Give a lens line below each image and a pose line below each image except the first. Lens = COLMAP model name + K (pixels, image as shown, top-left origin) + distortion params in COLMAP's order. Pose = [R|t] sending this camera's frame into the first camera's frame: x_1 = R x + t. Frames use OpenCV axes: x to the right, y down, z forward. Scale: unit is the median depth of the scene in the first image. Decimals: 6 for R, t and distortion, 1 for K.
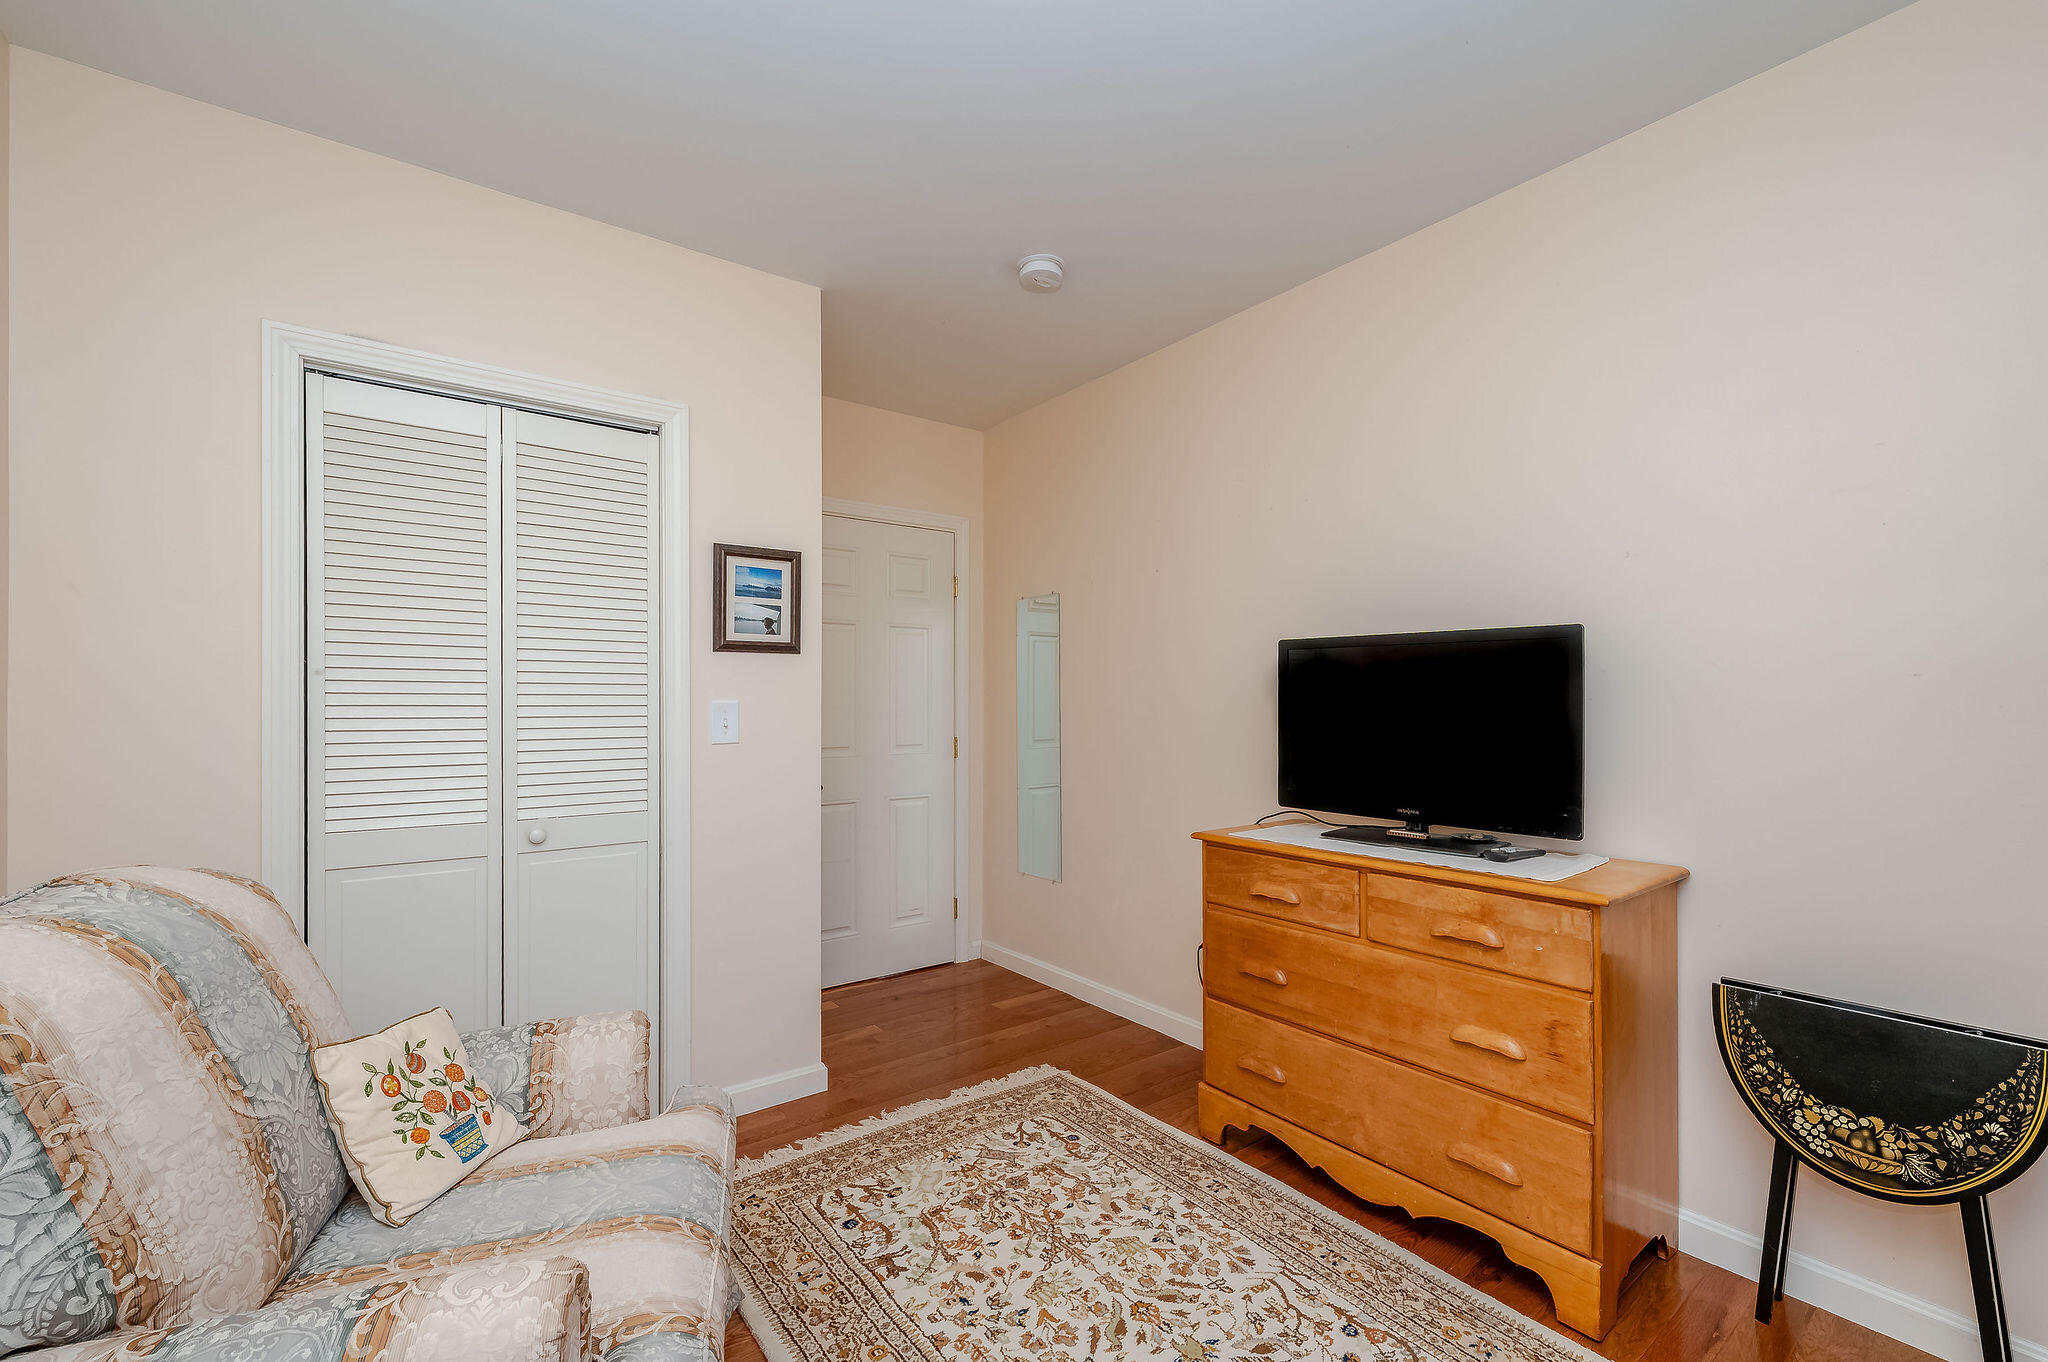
lens RADIAL K [[822.1, 0, 997.6], [0, 822.1, 708.6], [0, 0, 1]] dist [-0.001805, 0.000757]
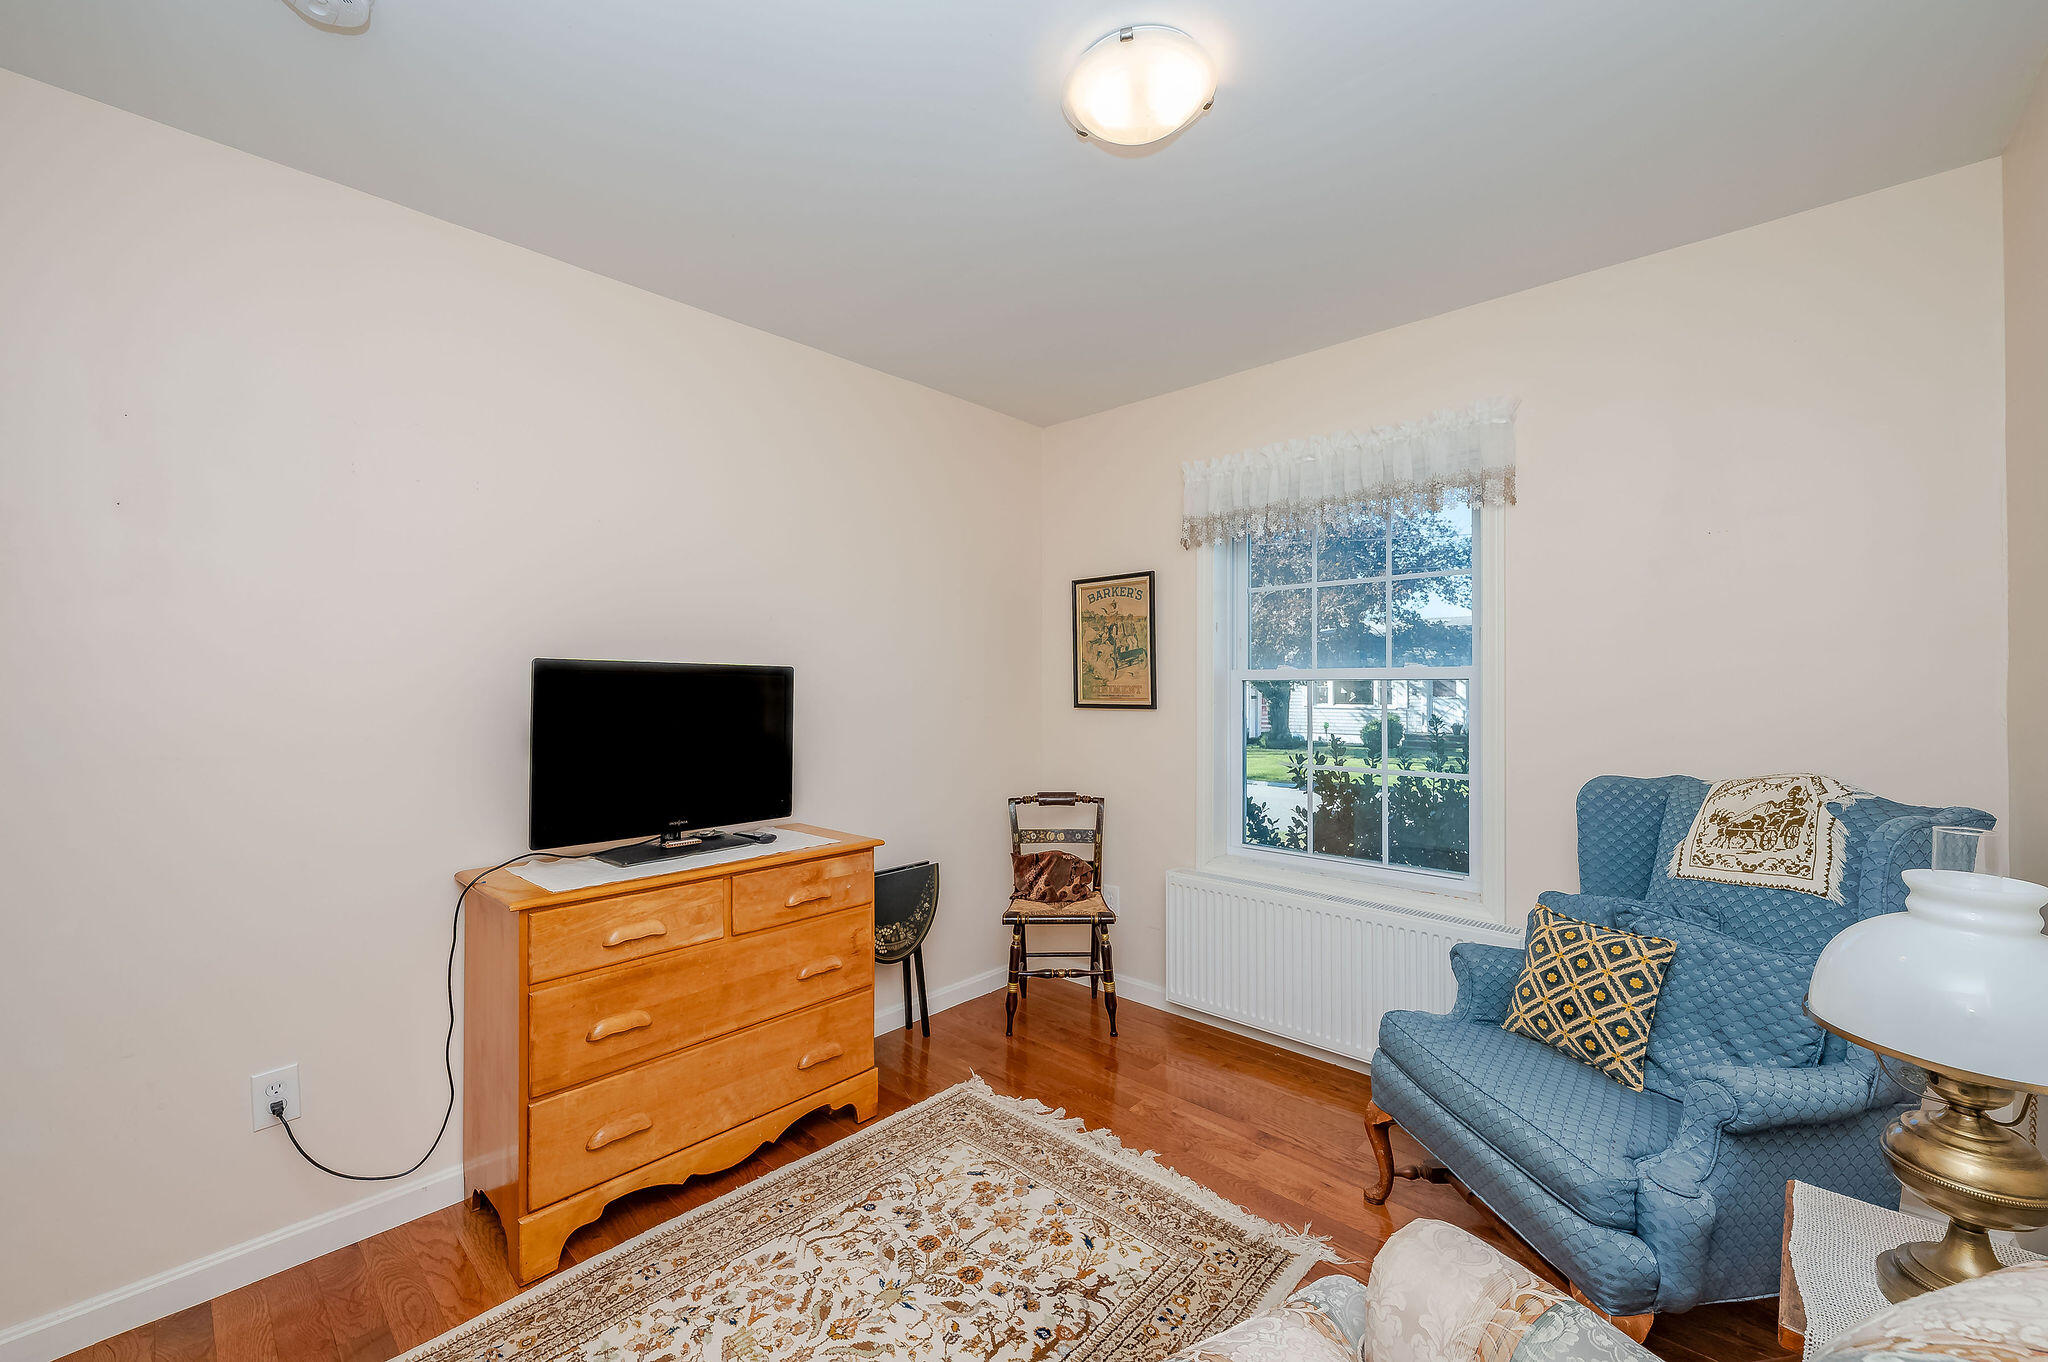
lens RADIAL K [[822.1, 0, 1016.3], [0, 822.1, 682.9], [0, 0, 1]] dist [-0.001805, 0.000757]
pose [[-0.178956, 0.005457, 0.983842, -0.831193], [0.006790, 0.999968, -0.004311, -0.069707], [-0.983834, 0.005909, -0.178987, 0.908361]]
